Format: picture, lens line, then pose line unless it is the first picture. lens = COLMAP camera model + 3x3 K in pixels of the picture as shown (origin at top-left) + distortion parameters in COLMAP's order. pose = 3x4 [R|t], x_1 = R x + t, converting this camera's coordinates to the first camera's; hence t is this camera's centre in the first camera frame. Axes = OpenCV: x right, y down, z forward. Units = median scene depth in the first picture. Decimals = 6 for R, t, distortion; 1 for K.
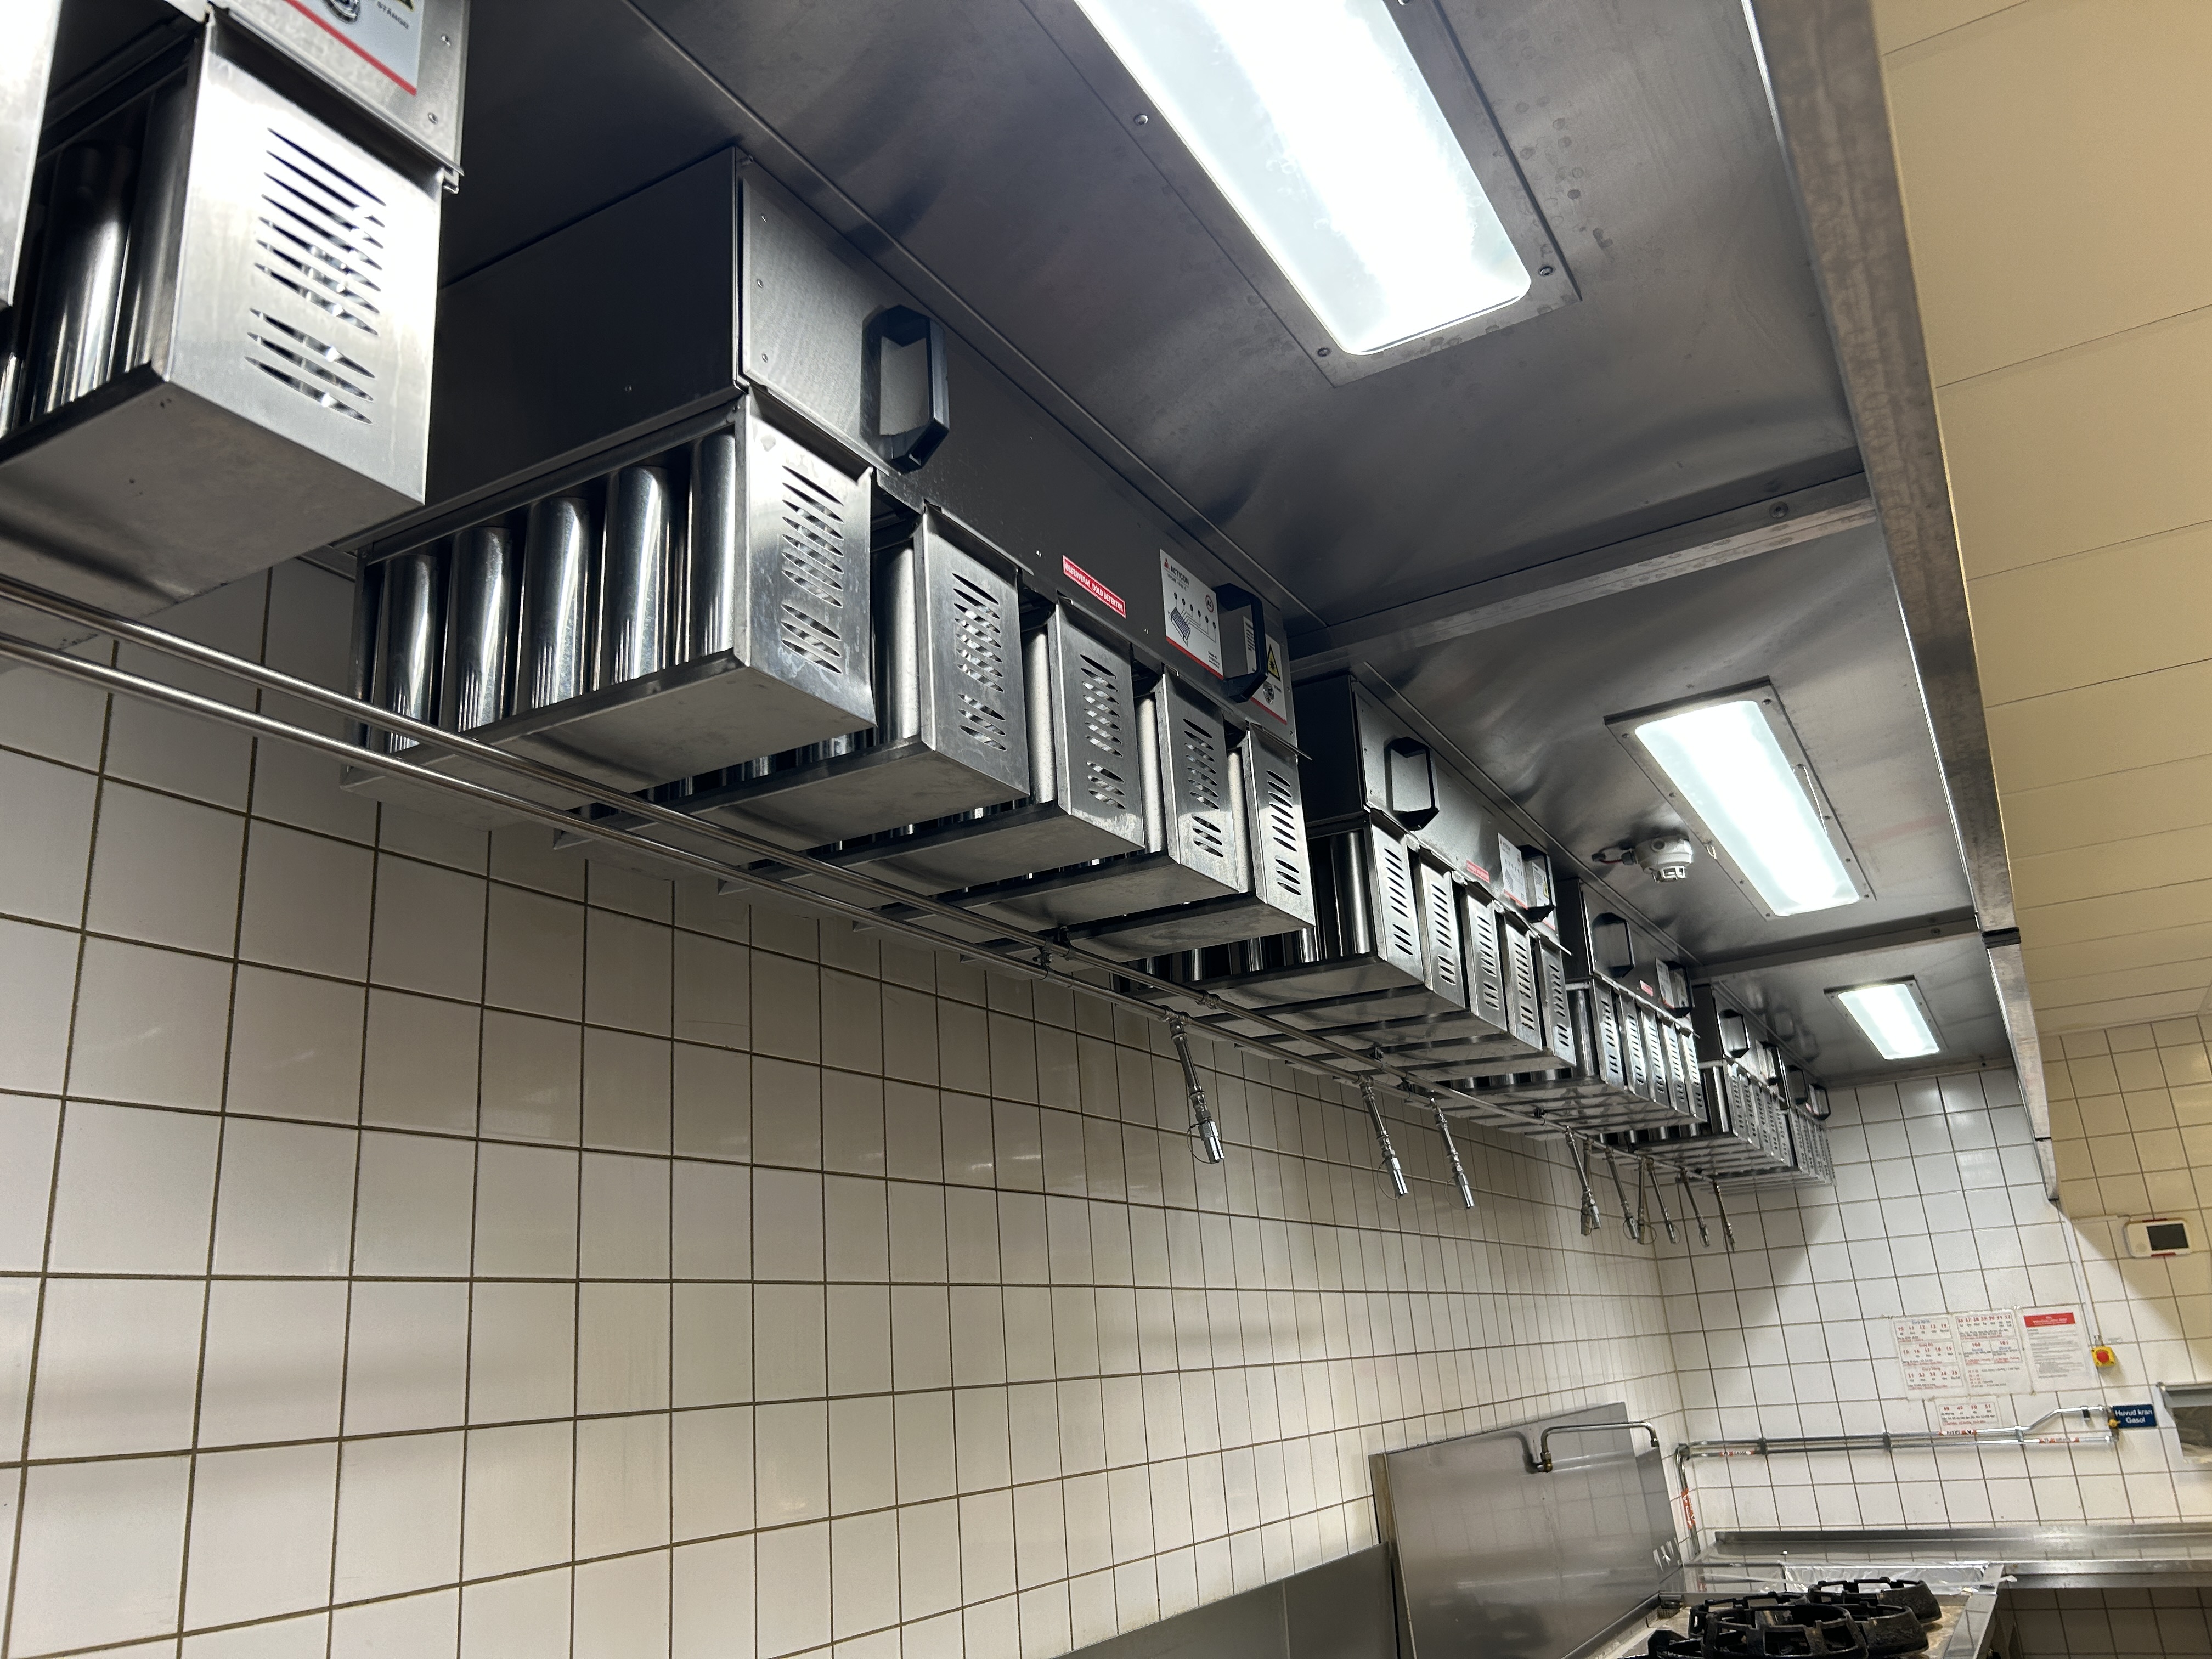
lens RADIAL K [[1672.8, 0, 1102.1], [0, 1672.8, 828.7], [0, 0, 1]] dist [0.043723, -0.051591]
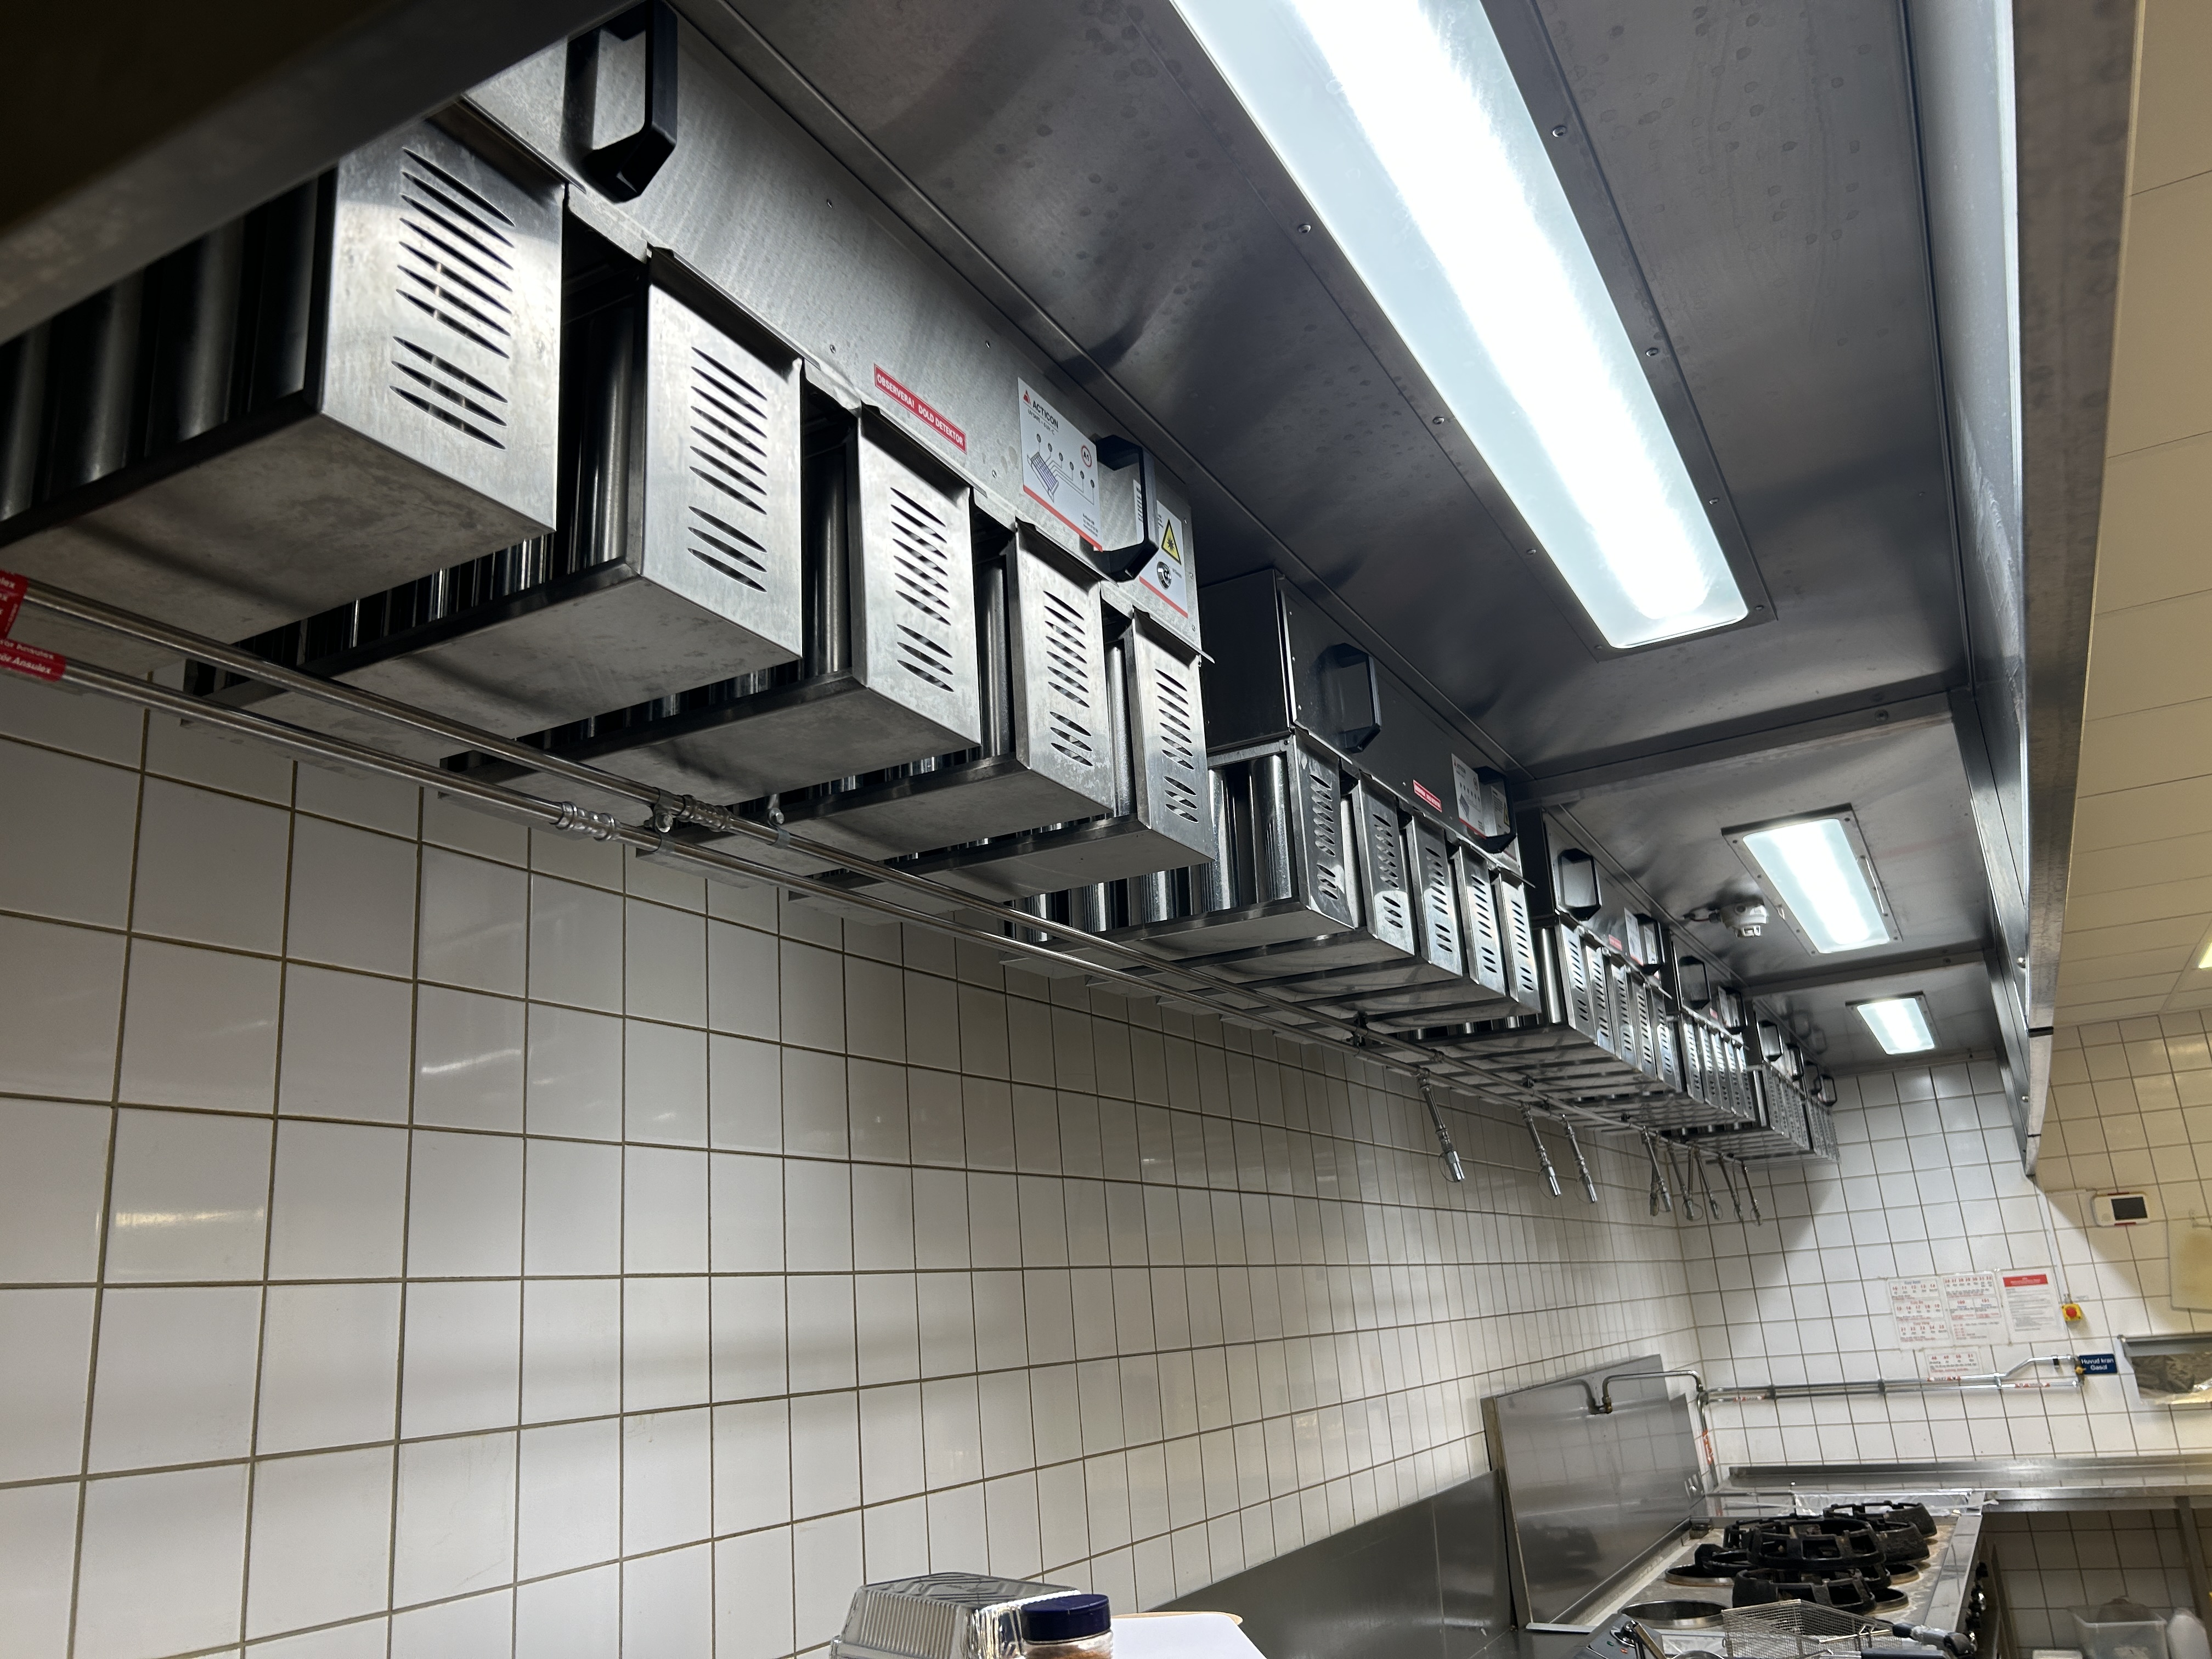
lens RADIAL K [[1672.8, 0, 1113.5], [0, 1672.8, 844.1], [0, 0, 1]] dist [0.043723, -0.051591]
pose [[0.999736, 0.000796, 0.022981, -0.097907], [-0.001523, 0.999498, 0.031639, -0.047003], [-0.022944, -0.031666, 0.999235, -0.139750]]
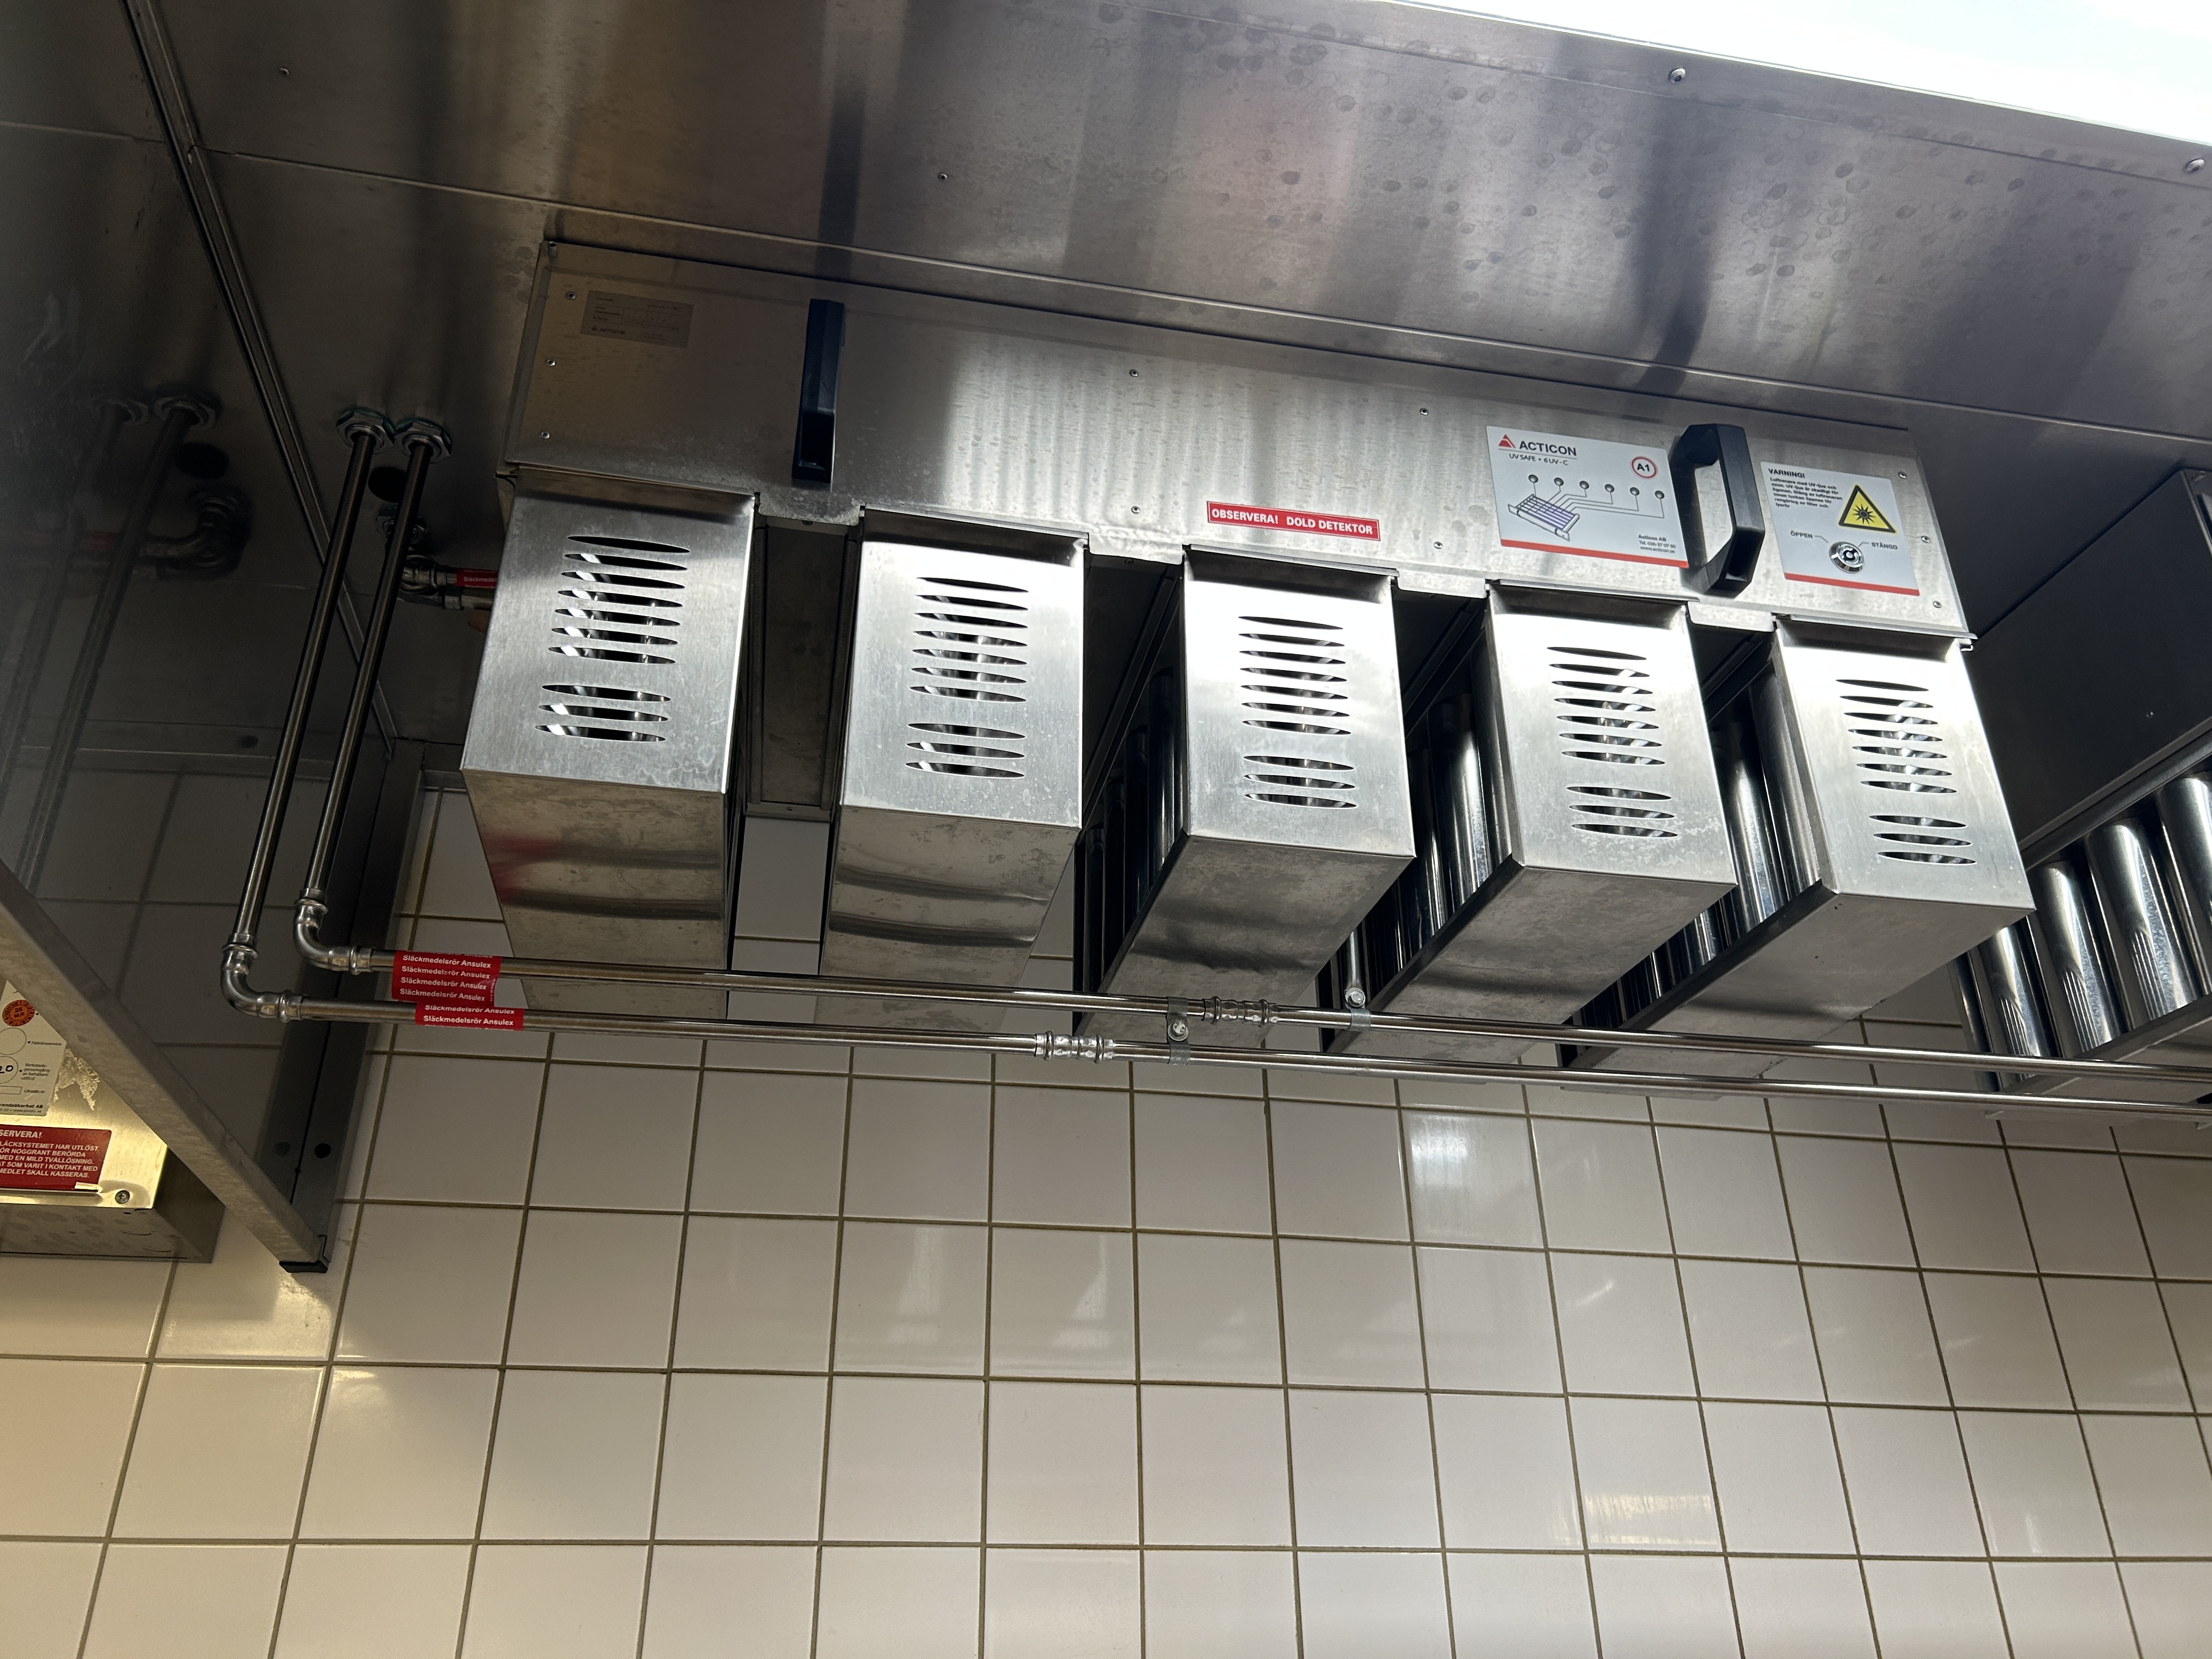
lens RADIAL K [[1672.8, 0, 1095.2], [0, 1672.8, 845.1], [0, 0, 1]] dist [0.043723, -0.051591]
pose [[0.642776, -0.294293, -0.707270, 0.007077], [0.199260, 0.955714, -0.216580, -0.019111], [0.739686, -0.001718, 0.672950, -0.058936]]
